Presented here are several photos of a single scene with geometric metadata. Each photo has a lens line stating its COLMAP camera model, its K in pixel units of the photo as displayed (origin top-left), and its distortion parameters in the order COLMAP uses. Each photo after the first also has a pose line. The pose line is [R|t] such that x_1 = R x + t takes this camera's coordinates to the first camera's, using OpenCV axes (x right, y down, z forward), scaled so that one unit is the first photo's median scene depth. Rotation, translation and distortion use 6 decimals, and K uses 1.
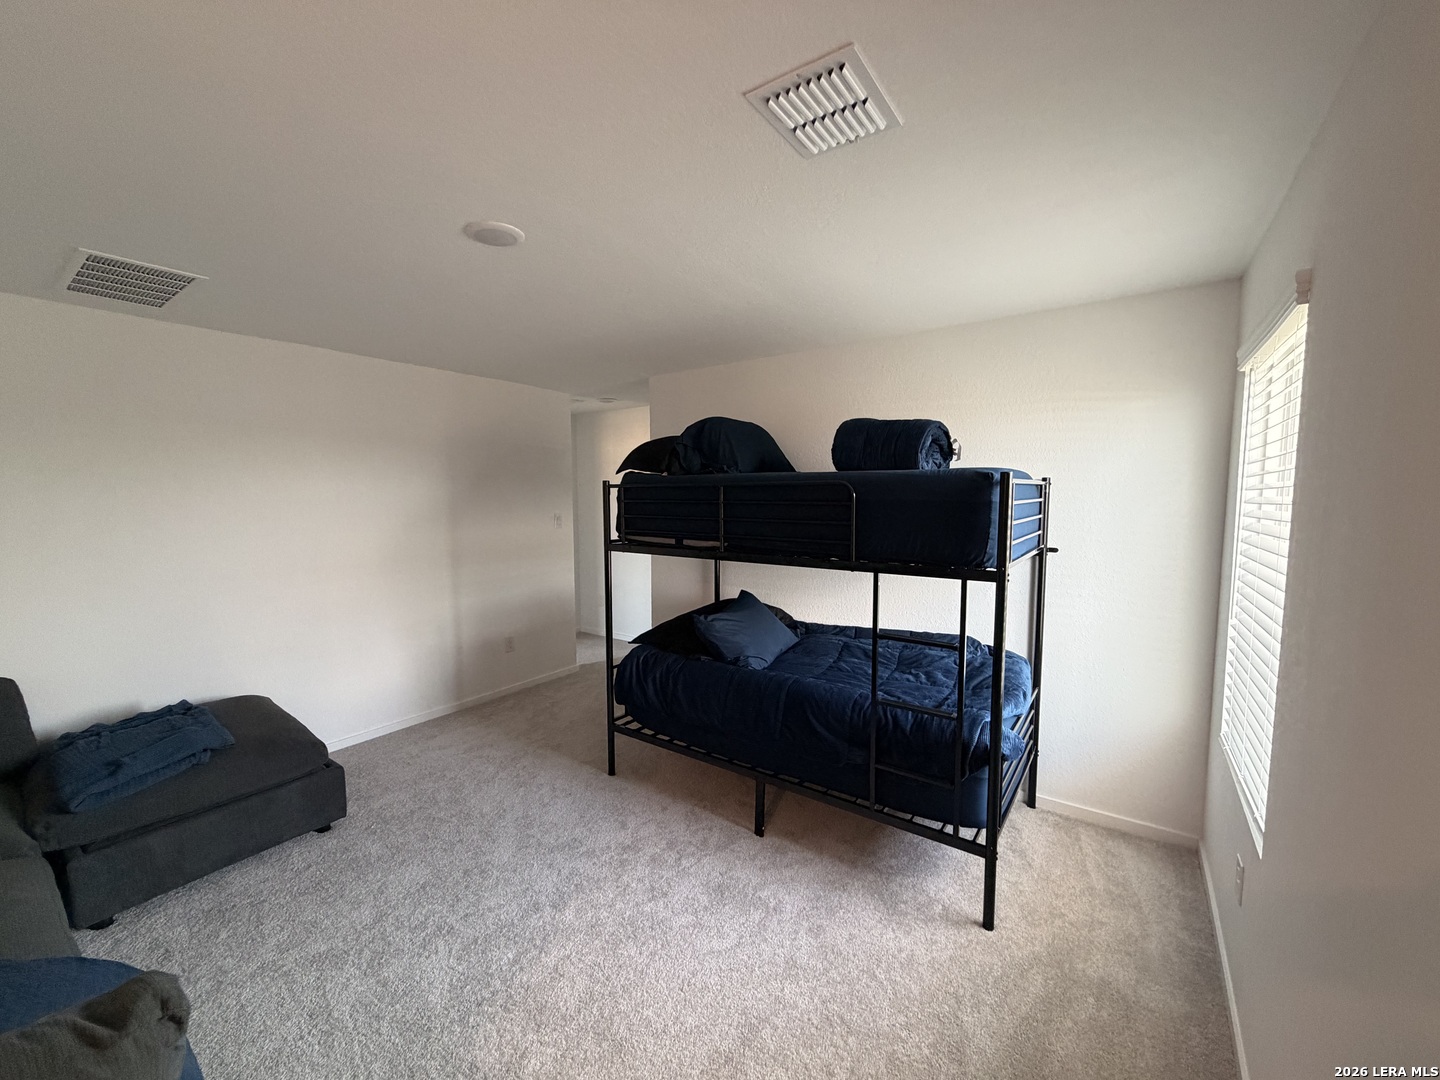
lens RADIAL K [[570.6, 0, 716.0], [0, 570.6, 541.3], [0, 0, 1]] dist [-0.002567, 0.000355]
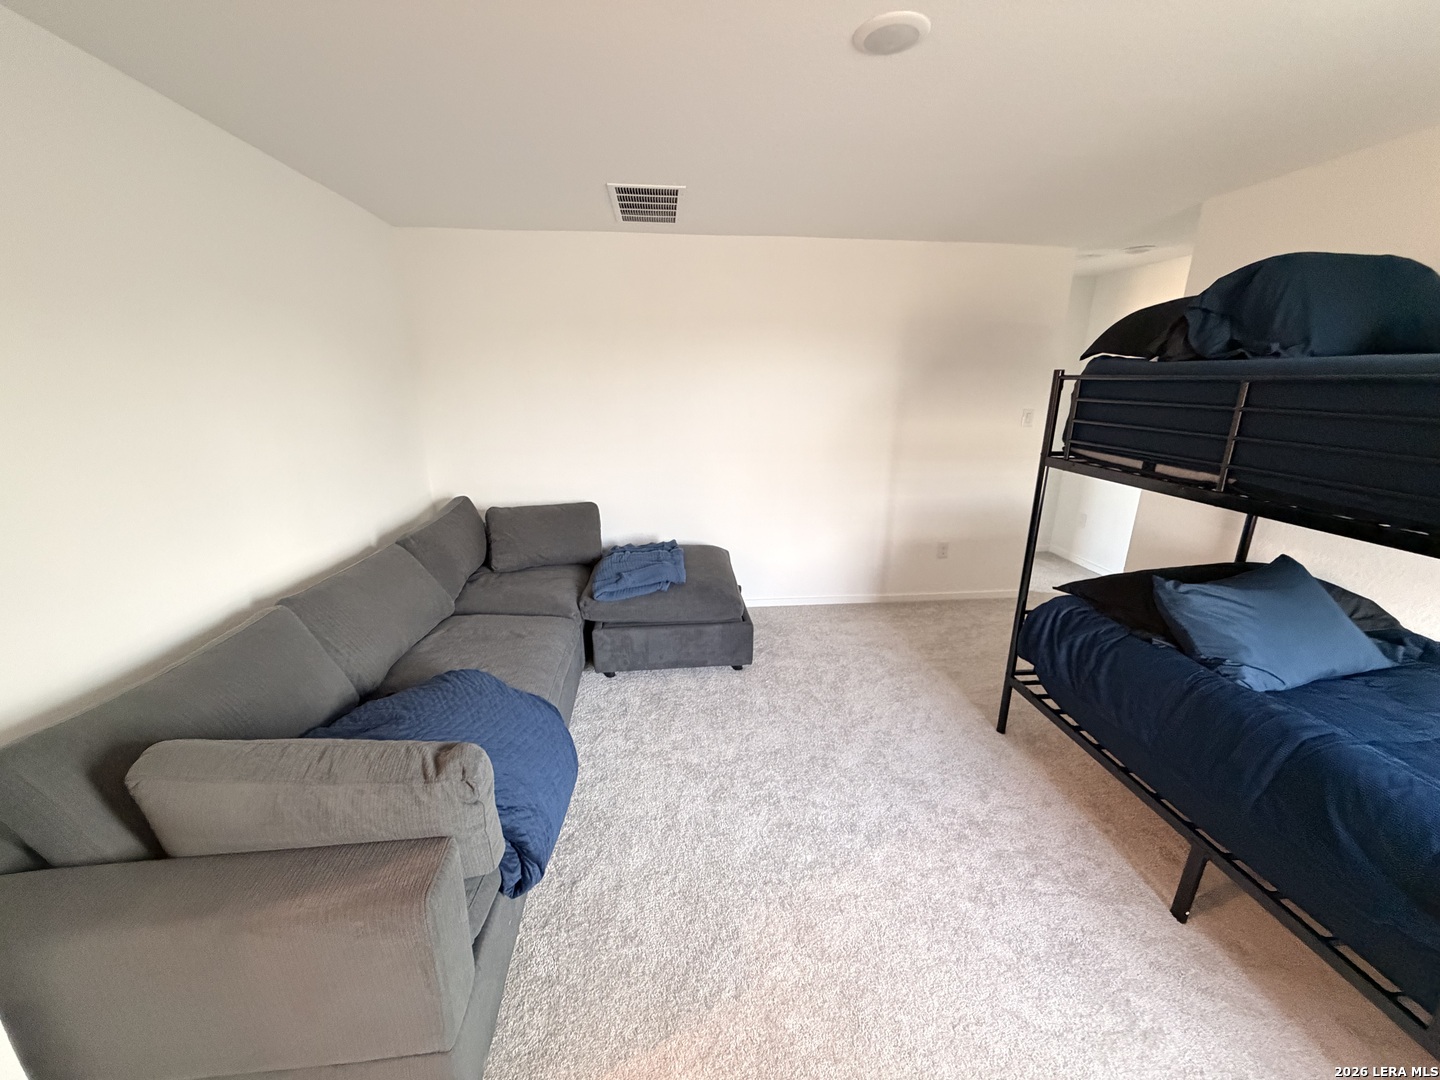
lens RADIAL K [[570.6, 0, 723.1], [0, 570.6, 539.6], [0, 0, 1]] dist [-0.002567, 0.000355]
pose [[0.661637, 0.214188, -0.718582, 0.107886], [-0.070867, 0.971907, 0.224445, -0.031635], [0.746468, -0.097577, 0.658228, 0.198823]]
